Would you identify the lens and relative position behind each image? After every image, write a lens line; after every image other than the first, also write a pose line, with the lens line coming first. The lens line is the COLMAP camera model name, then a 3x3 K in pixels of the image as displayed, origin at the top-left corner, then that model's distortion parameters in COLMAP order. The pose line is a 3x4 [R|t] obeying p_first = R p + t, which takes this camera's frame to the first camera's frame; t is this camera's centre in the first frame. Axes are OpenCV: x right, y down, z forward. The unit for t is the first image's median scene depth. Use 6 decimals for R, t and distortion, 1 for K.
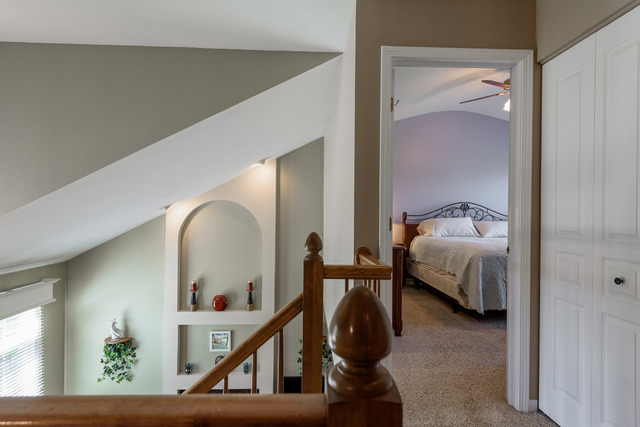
lens RADIAL K [[349.3, 0, 321.3], [0, 349.3, 214.5], [0, 0, 1]] dist [0.019810, 0.000127]
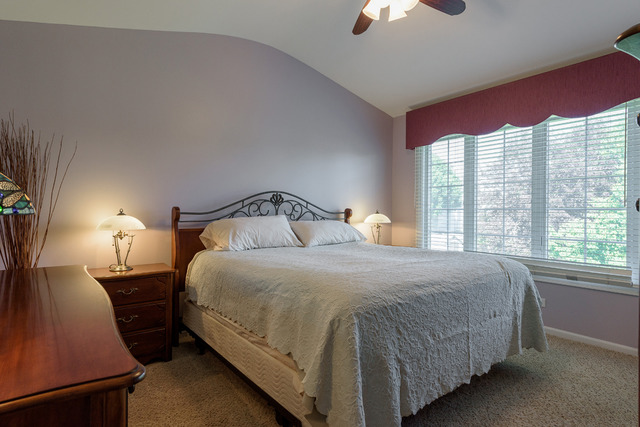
lens RADIAL K [[349.3, 0, 323.0], [0, 349.3, 214.2], [0, 0, 1]] dist [0.019810, 0.000127]
pose [[0.824219, -0.008911, 0.566202, 0.125298], [0.002510, 0.999924, 0.012084, -0.001622], [-0.566266, -0.008538, 0.824178, 0.449594]]
